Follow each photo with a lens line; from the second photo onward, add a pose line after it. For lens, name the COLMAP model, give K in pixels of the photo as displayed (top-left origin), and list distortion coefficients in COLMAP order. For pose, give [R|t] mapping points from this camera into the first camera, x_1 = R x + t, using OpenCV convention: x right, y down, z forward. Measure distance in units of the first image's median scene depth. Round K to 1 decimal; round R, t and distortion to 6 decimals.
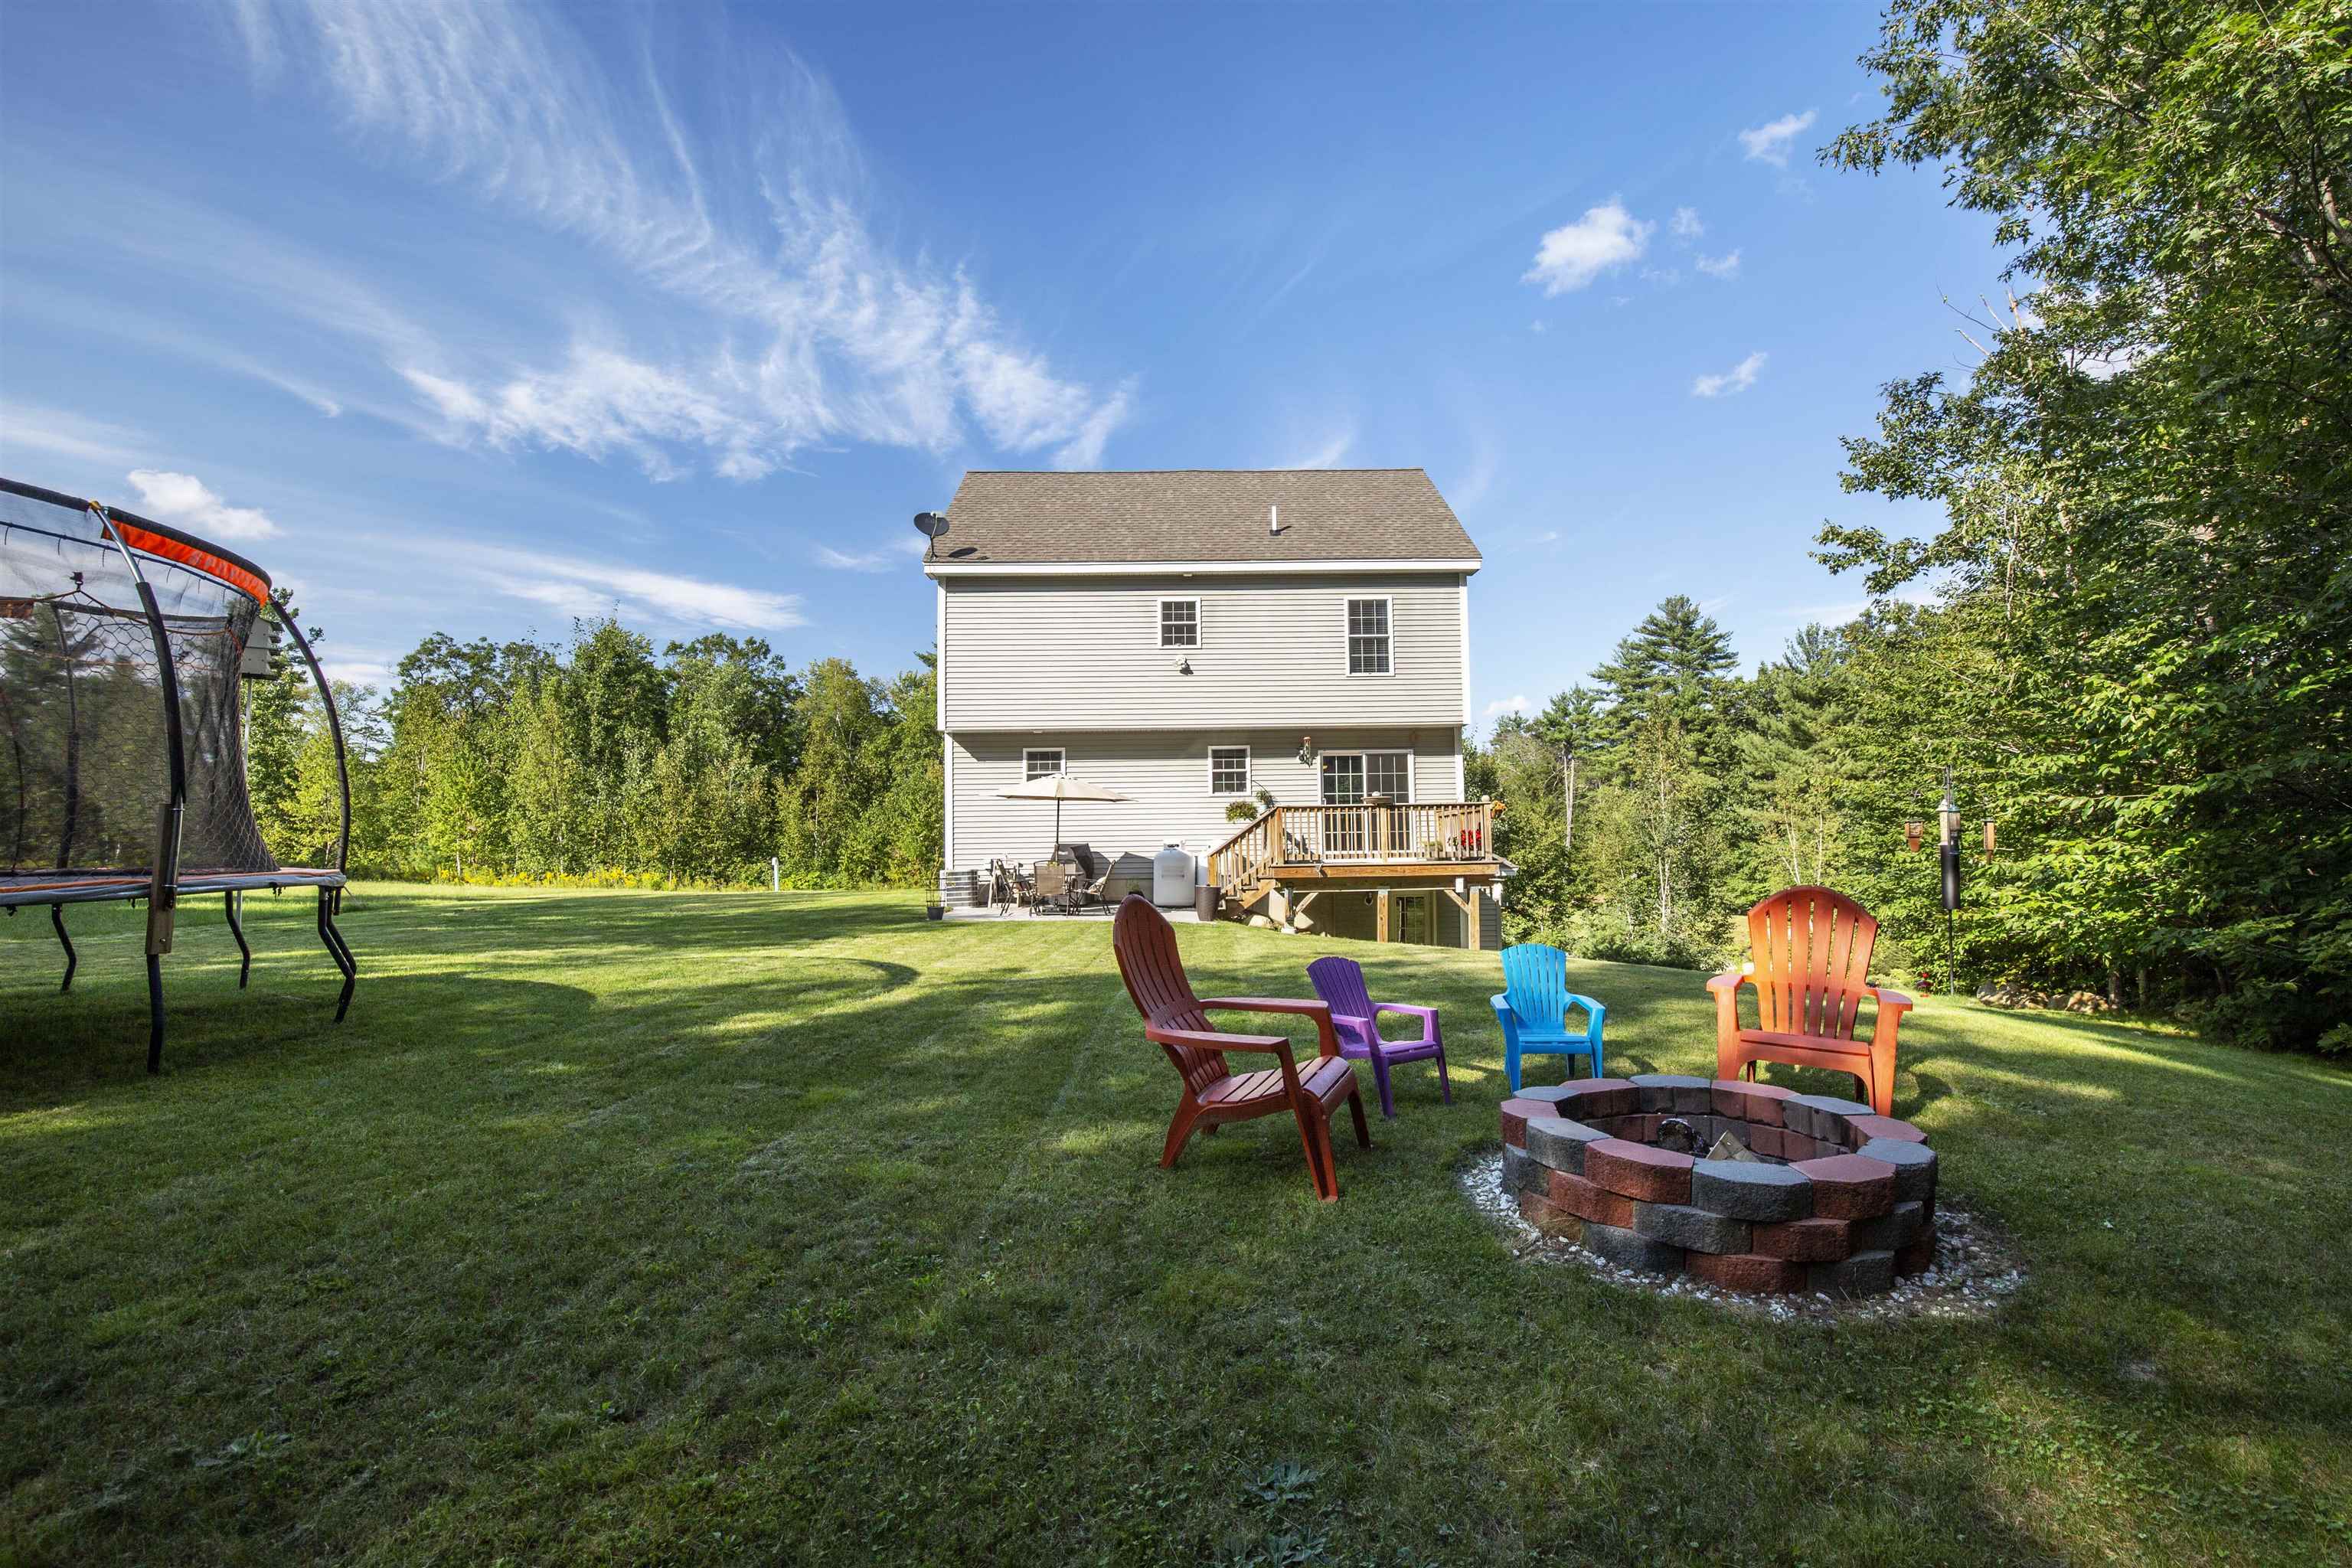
lens RADIAL K [[1069.1, 0, 1176.0], [0, 1069.1, 784.0], [0, 0, 1]] dist [-0.016394, 0.000051]
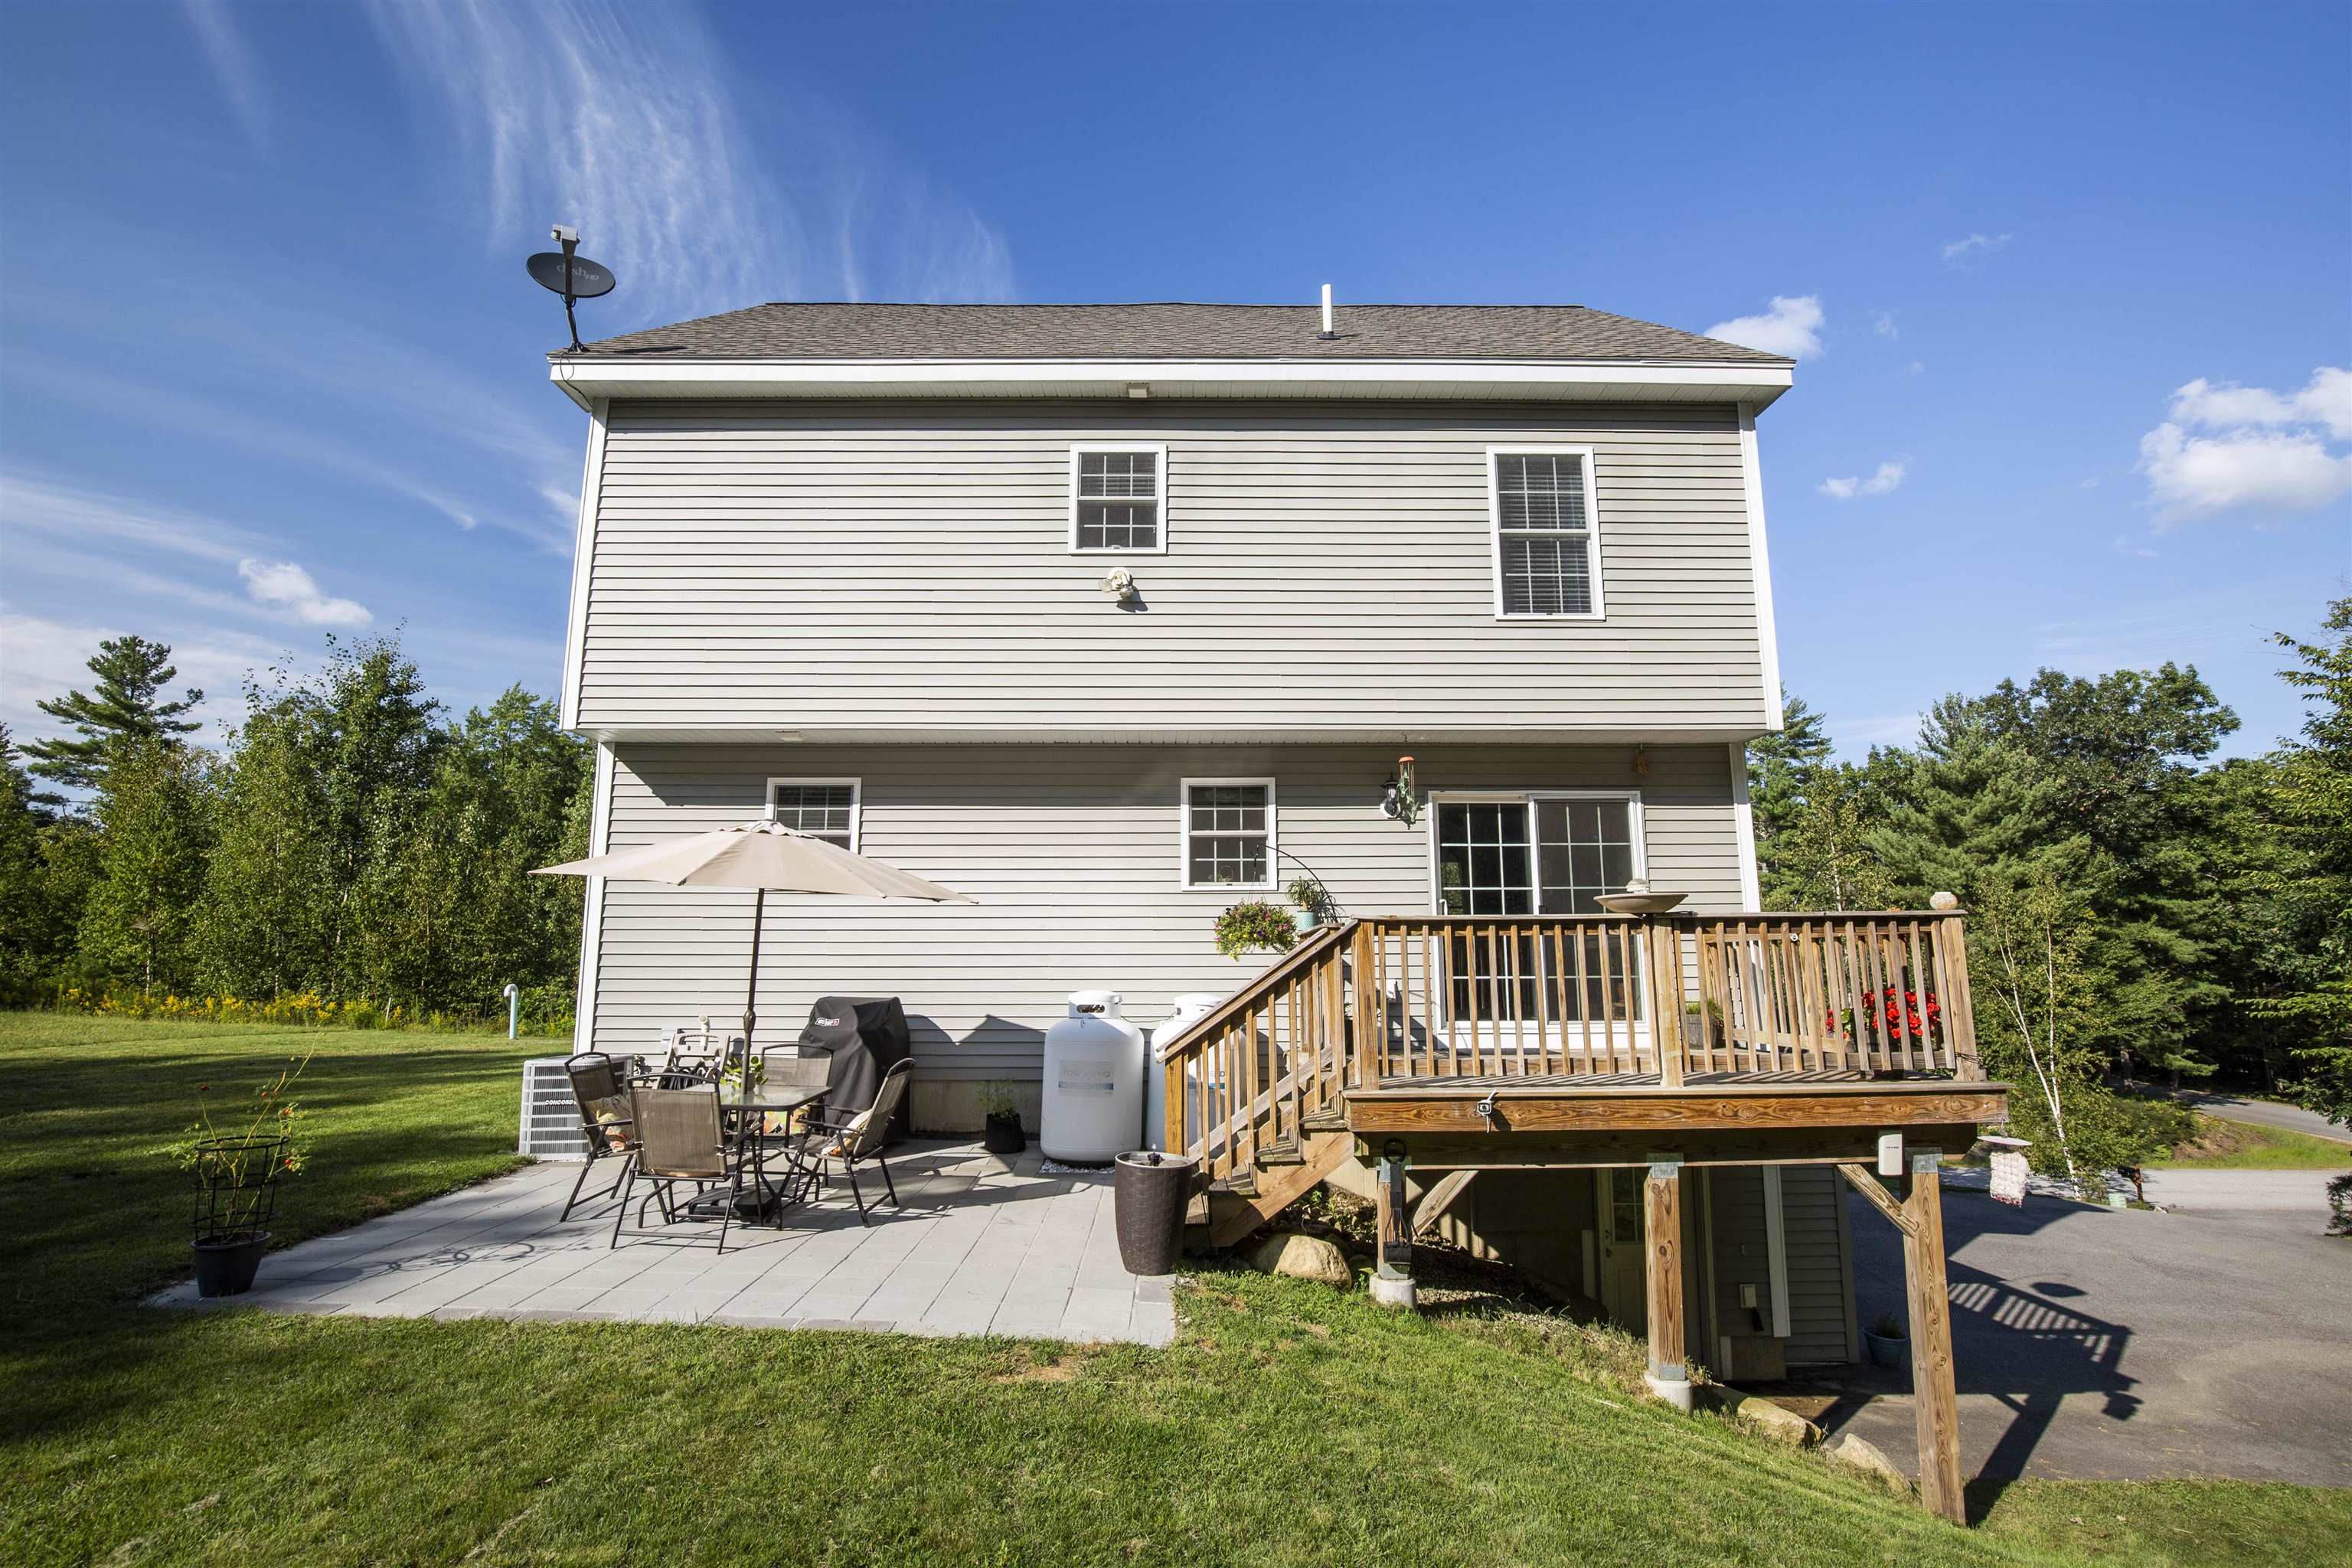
lens RADIAL K [[1095.4, 0, 1176.0], [0, 1095.4, 784.0], [0, 0, 1]] dist [-0.045938, 0.000110]
pose [[0.999867, 0.011507, -0.011554, 0.033553], [-0.012546, 0.995462, -0.094333, 0.010053], [0.010416, 0.094465, 0.995474, 0.552556]]
